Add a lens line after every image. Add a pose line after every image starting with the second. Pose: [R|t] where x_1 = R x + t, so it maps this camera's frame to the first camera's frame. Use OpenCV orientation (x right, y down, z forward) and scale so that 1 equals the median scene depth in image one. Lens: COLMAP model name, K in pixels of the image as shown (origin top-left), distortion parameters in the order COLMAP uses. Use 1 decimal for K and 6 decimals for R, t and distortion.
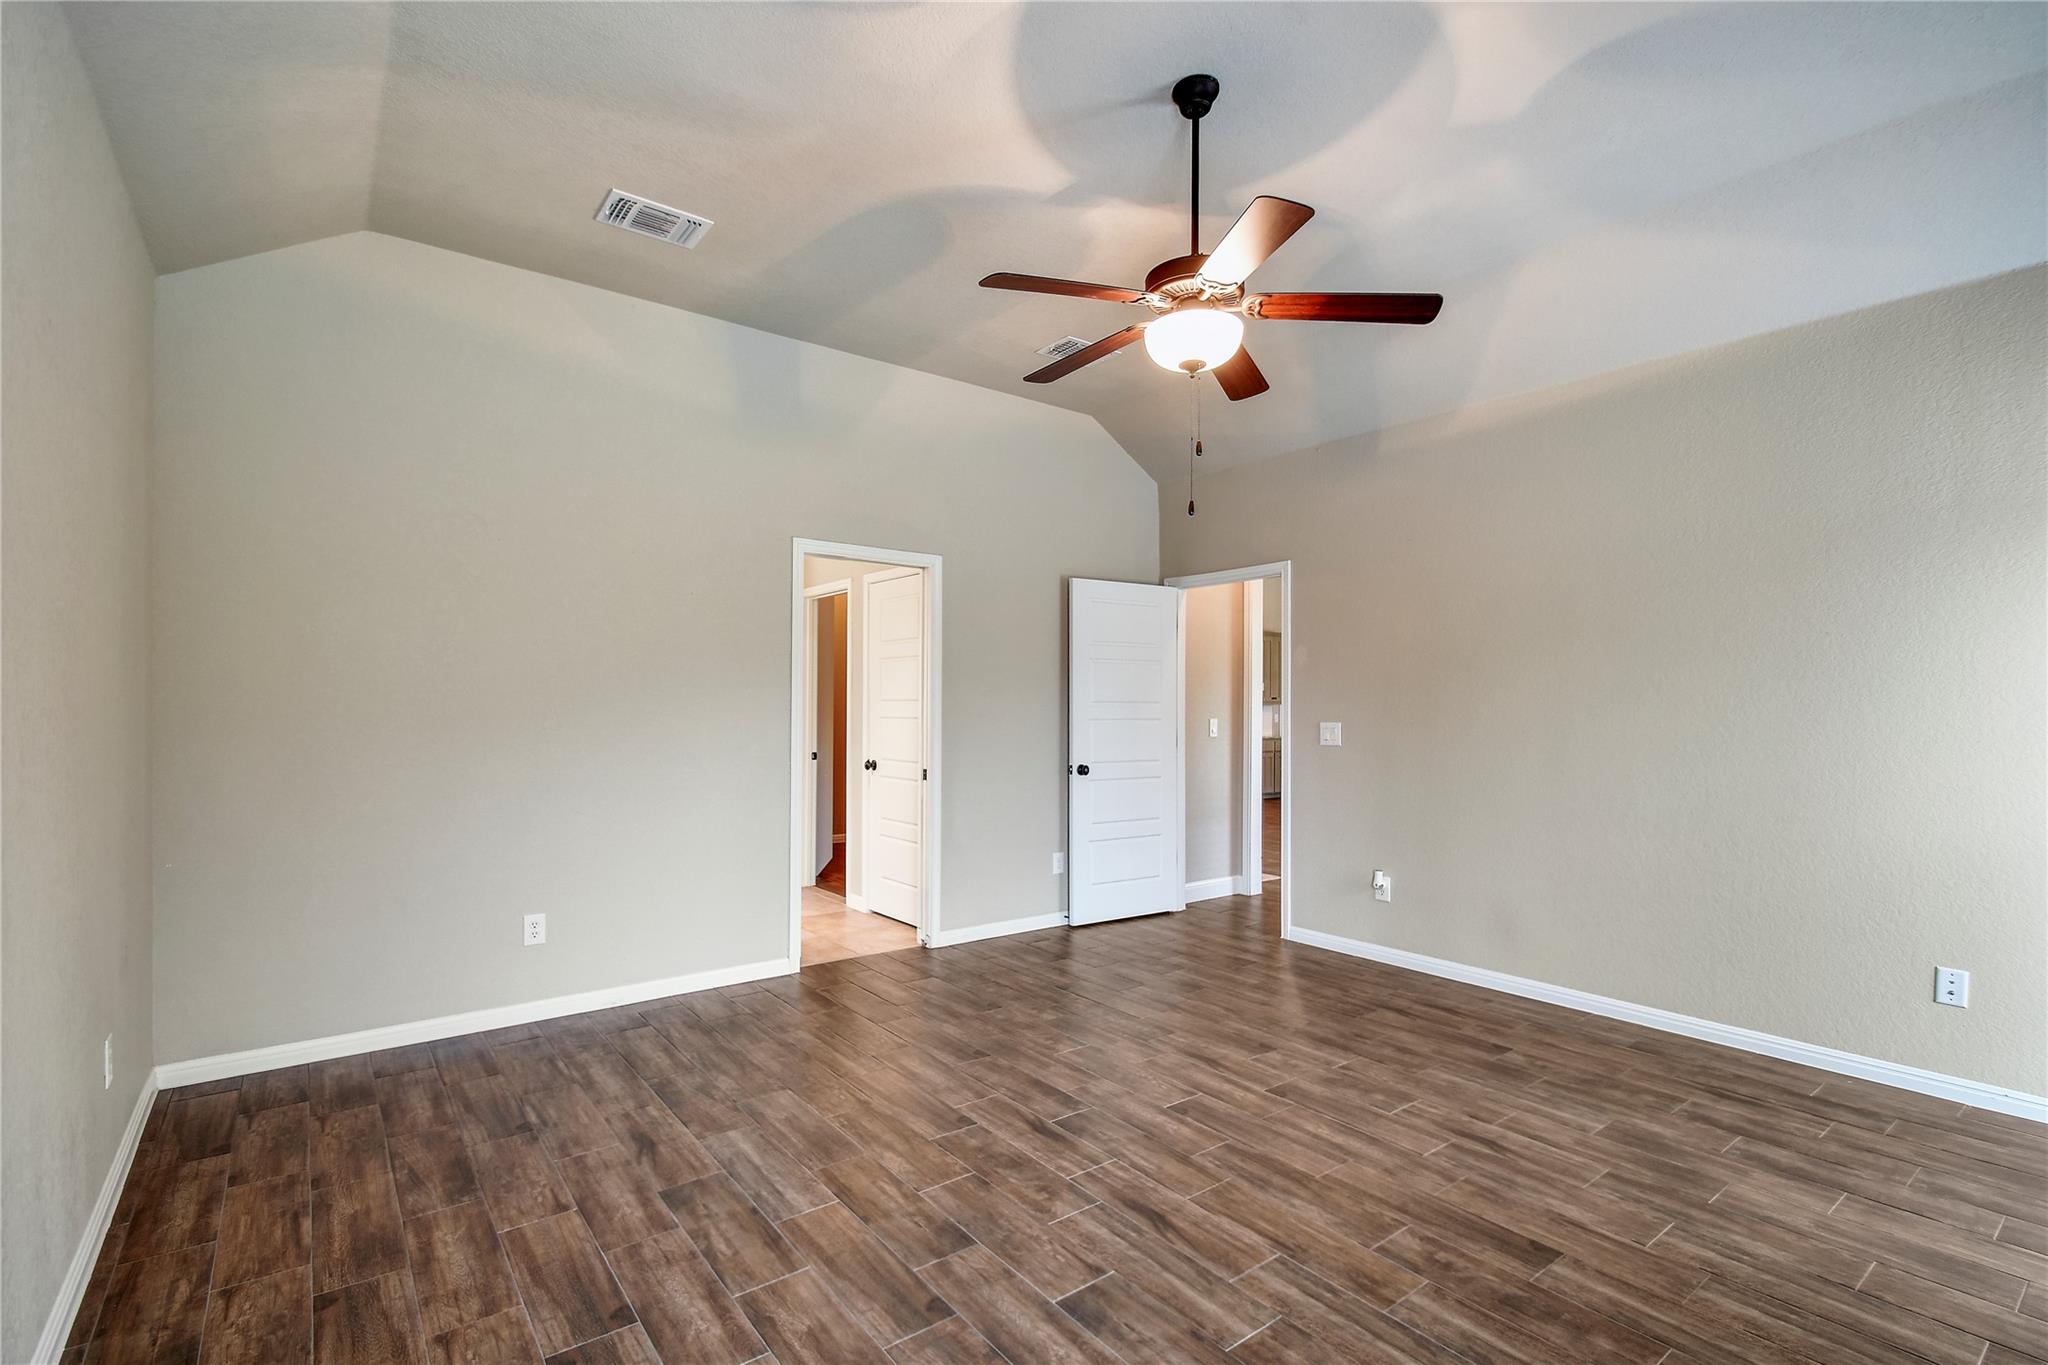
lens RADIAL K [[920.2, 0, 1025.5], [0, 920.2, 695.2], [0, 0, 1]] dist [0.020205, -0.010965]
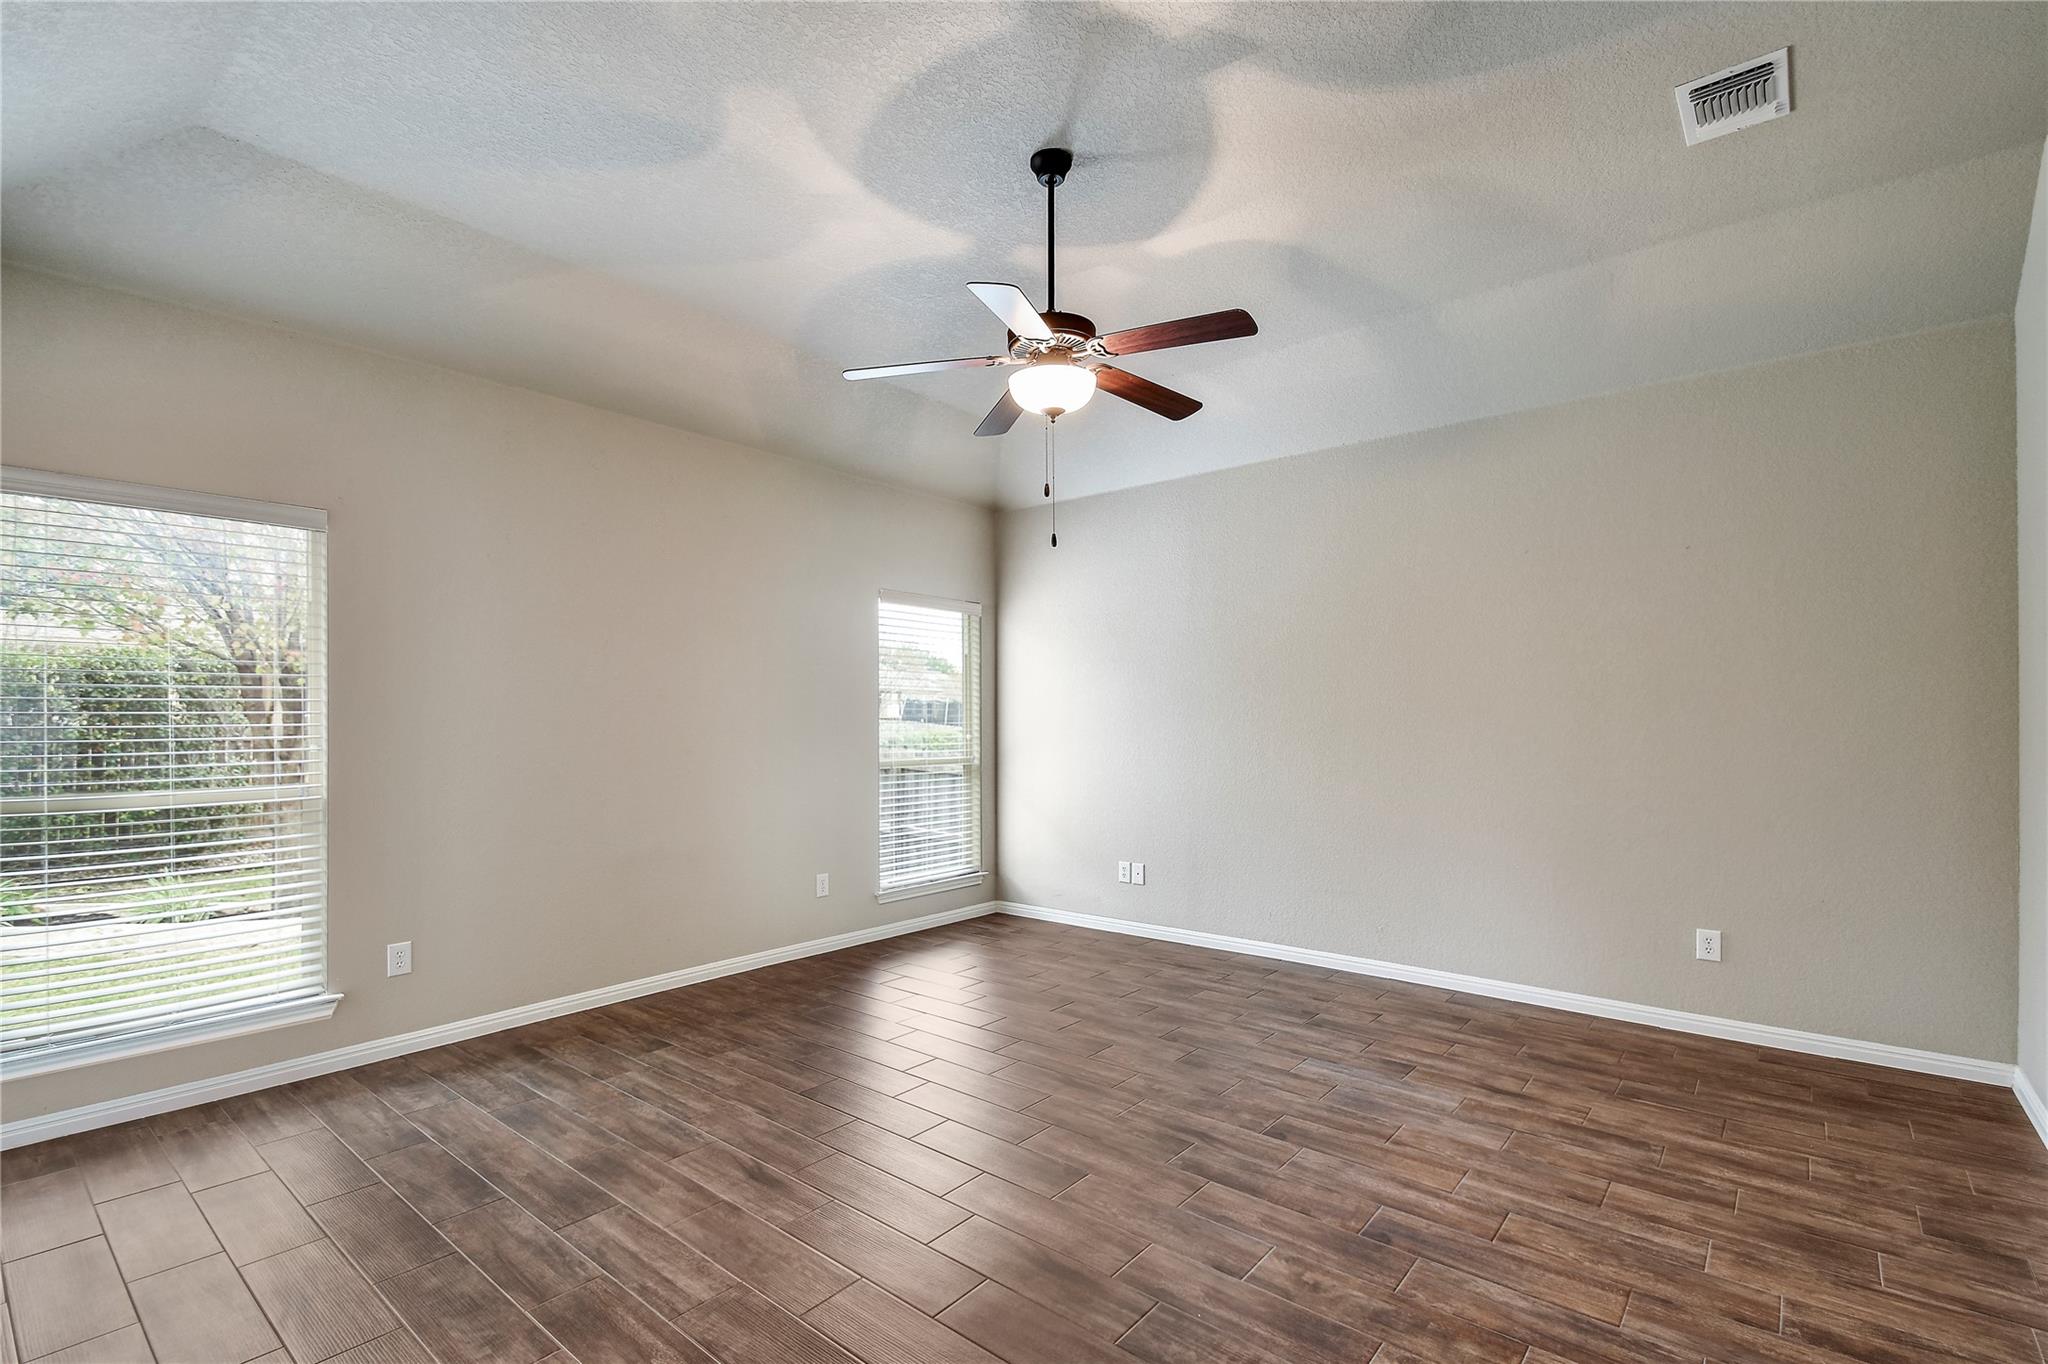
lens RADIAL K [[920.2, 0, 1024.8], [0, 920.2, 692.1], [0, 0, 1]] dist [0.020205, -0.010965]
pose [[-0.976094, -0.009265, -0.217150, 0.436148], [-0.000107, 0.999112, -0.042145, 0.022237], [0.217347, -0.041114, -0.975228, 1.992895]]
